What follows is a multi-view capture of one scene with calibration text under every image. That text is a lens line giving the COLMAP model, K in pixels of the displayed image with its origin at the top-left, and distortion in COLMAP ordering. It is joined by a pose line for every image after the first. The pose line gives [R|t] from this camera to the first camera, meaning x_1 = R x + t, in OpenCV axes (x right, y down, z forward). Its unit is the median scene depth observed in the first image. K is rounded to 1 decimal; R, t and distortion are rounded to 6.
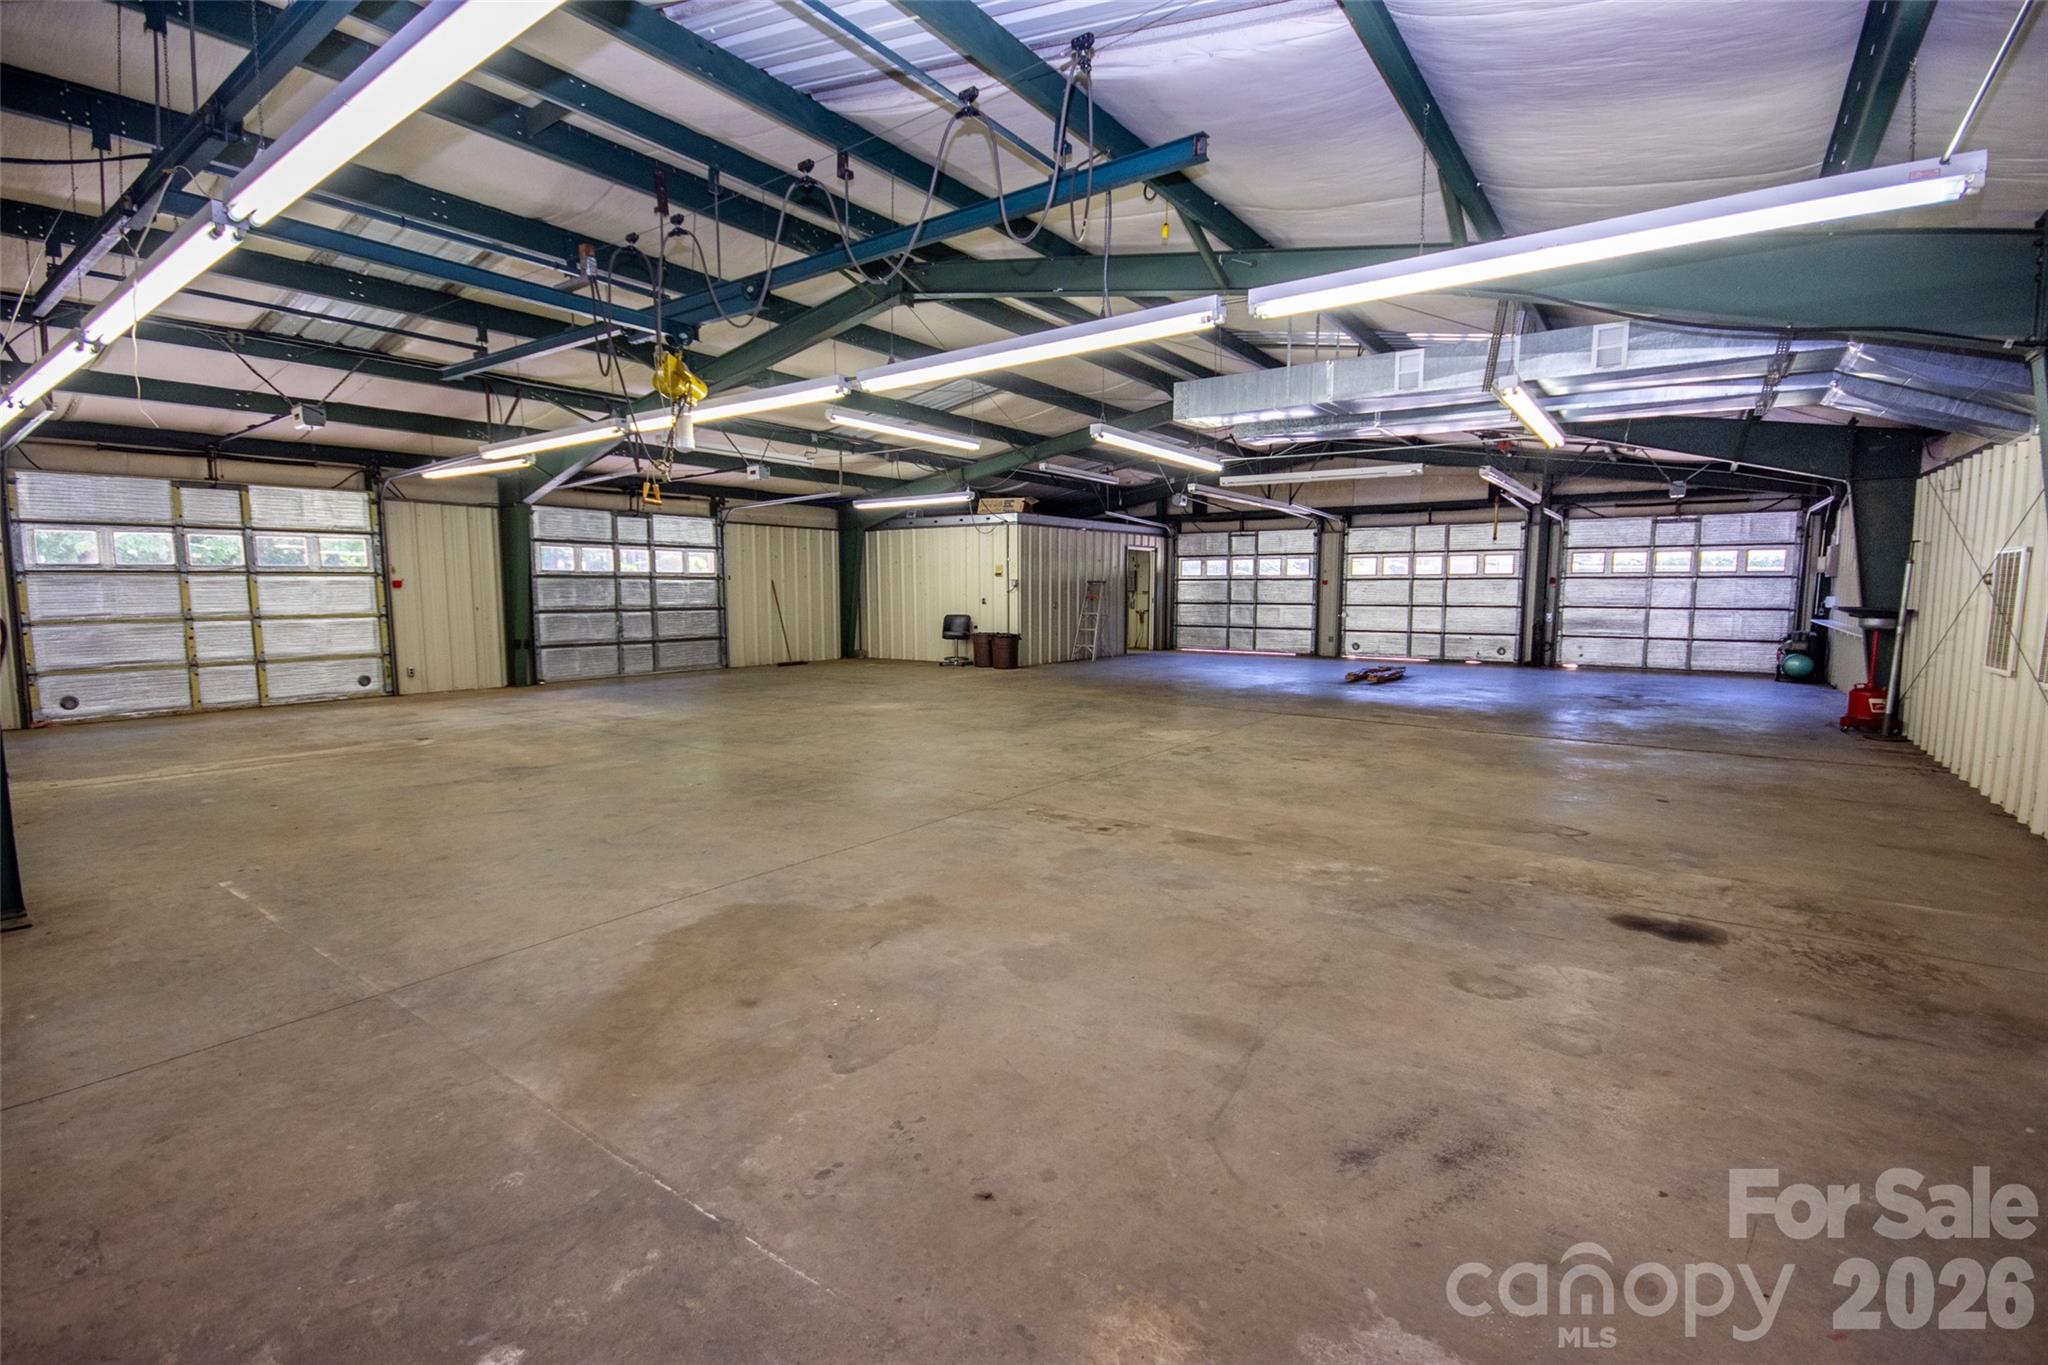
lens RADIAL K [[916.1, 0, 1021.9], [0, 916.1, 682.0], [0, 0, 1]] dist [-0.002332, -0.002154]
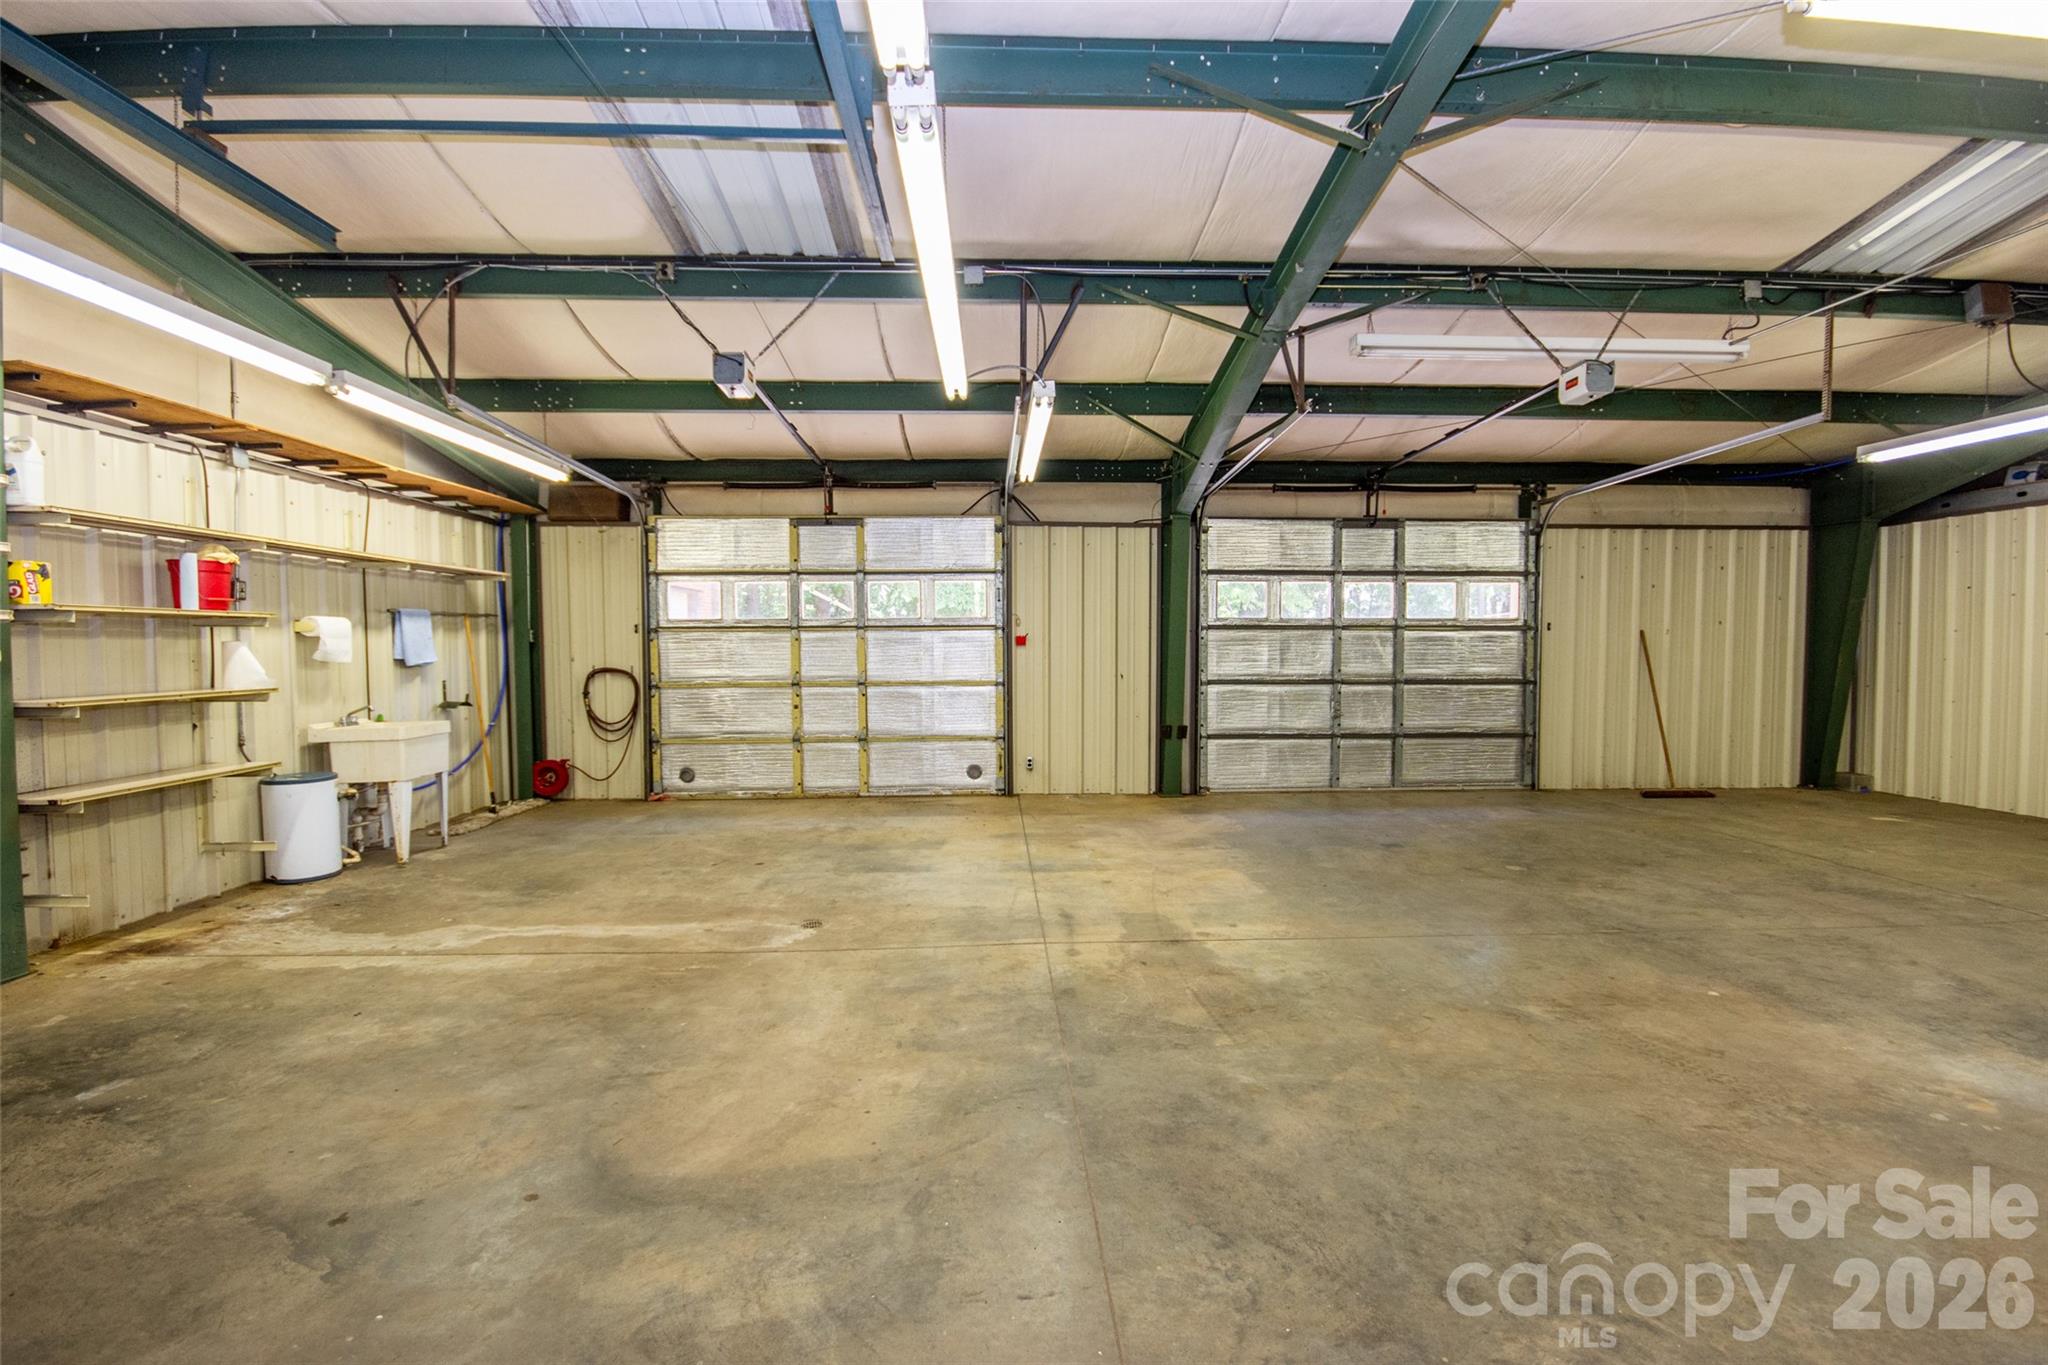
lens RADIAL K [[916.1, 0, 1027.6], [0, 916.1, 678.9], [0, 0, 1]] dist [-0.002332, -0.002154]
pose [[0.624869, 0.031071, -0.780111, -0.039254], [-0.077473, 0.996744, -0.022356, -0.021067], [0.776876, 0.074407, 0.625241, 0.190183]]
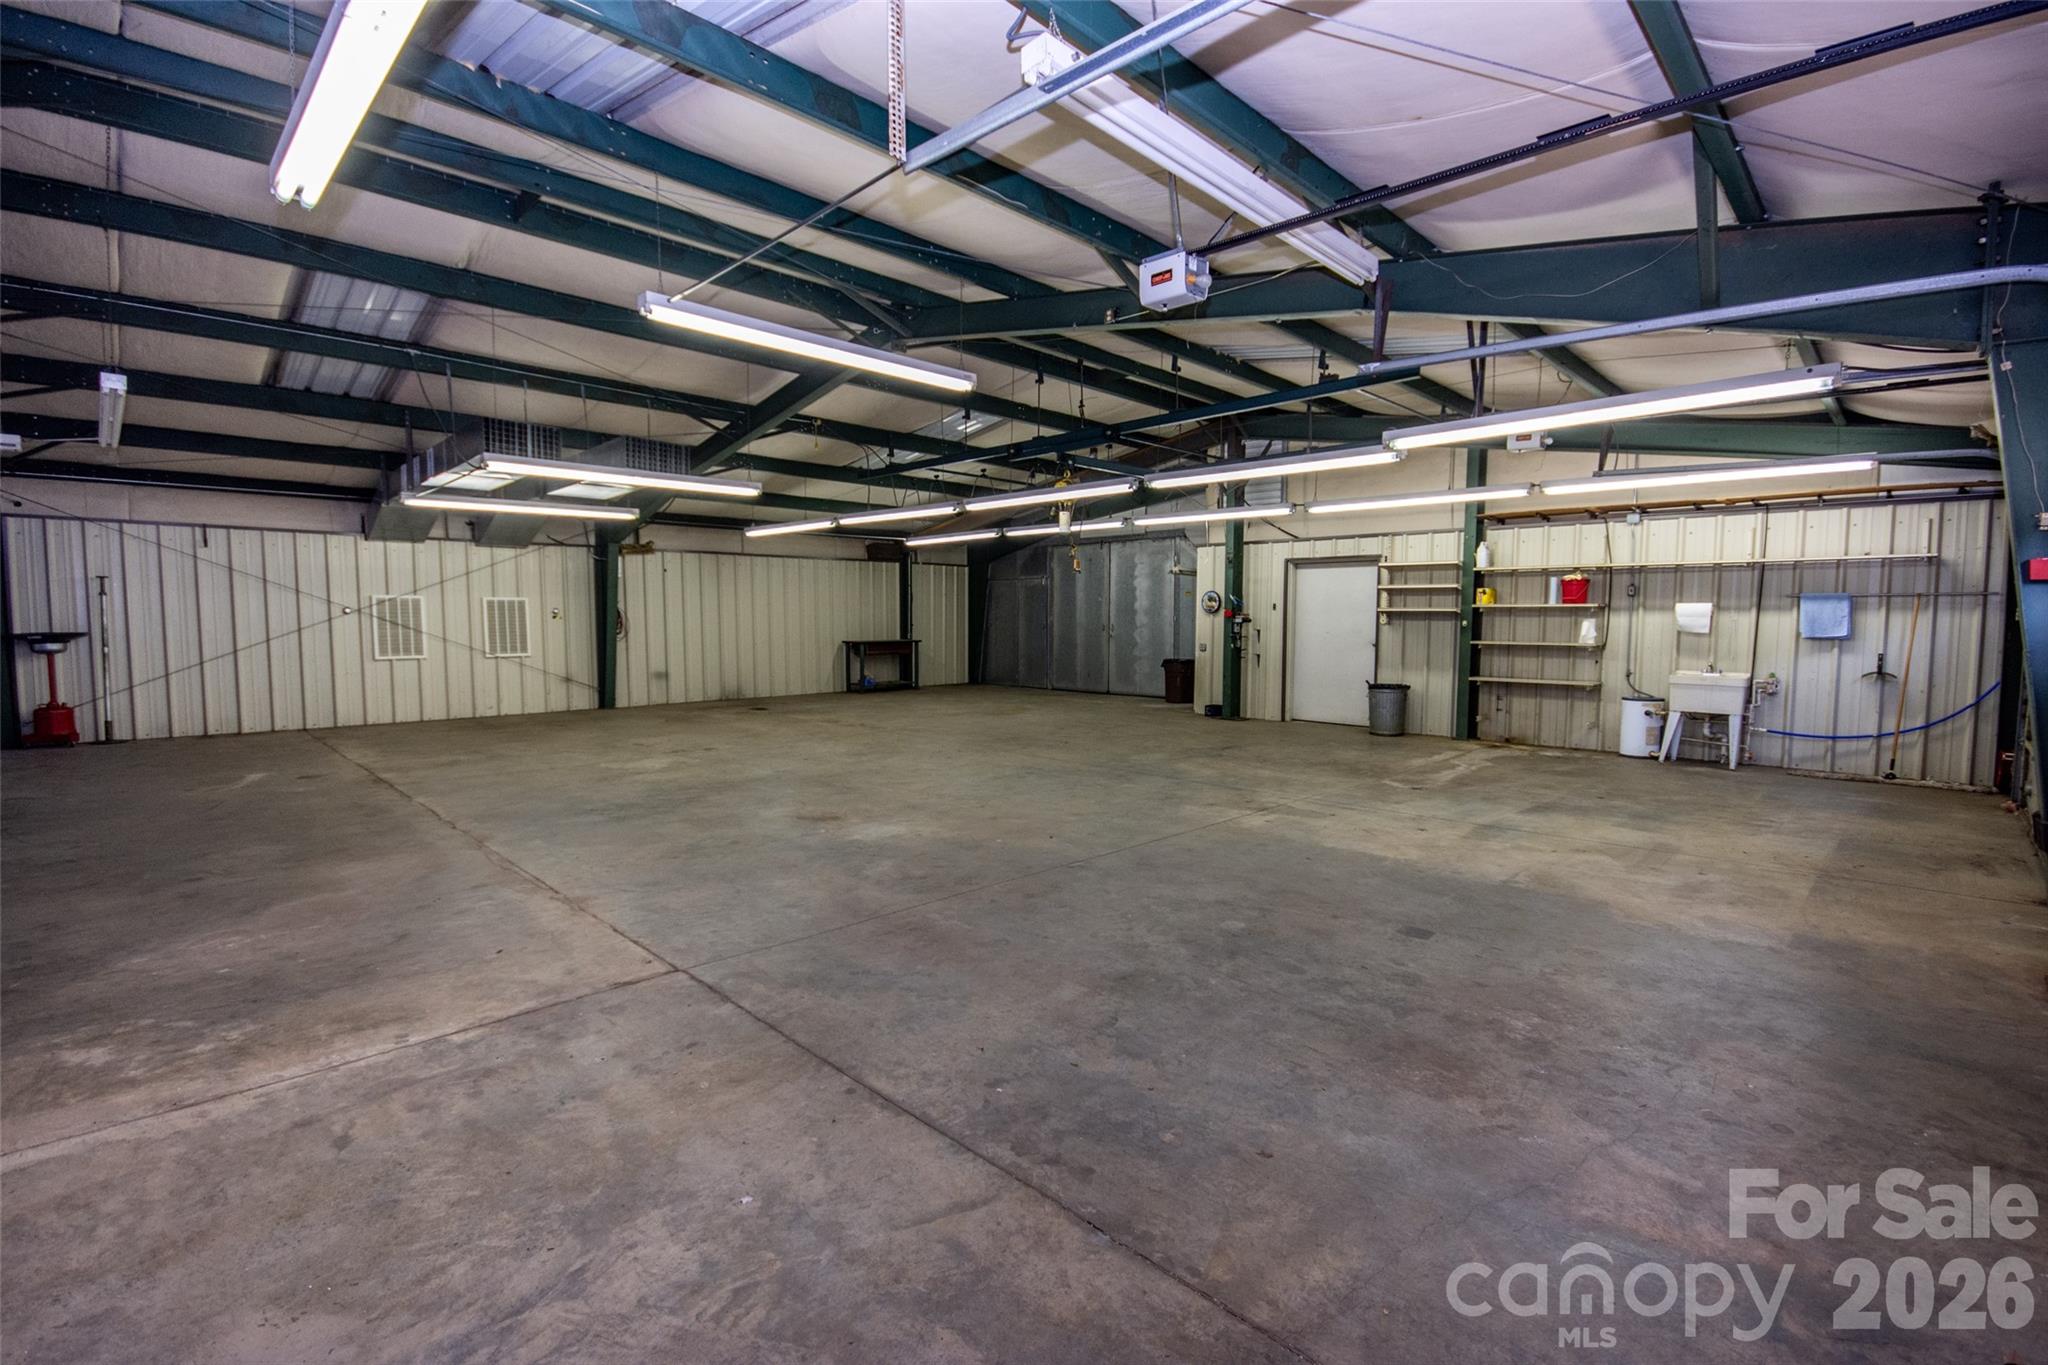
lens RADIAL K [[916.1, 0, 1030.0], [0, 916.1, 682.6], [0, 0, 1]] dist [-0.002332, -0.002154]
pose [[-0.990389, -0.014899, 0.137503, -0.287718], [0.009571, 0.984415, 0.175599, -0.147423], [-0.137976, 0.175228, -0.974812, 1.385161]]
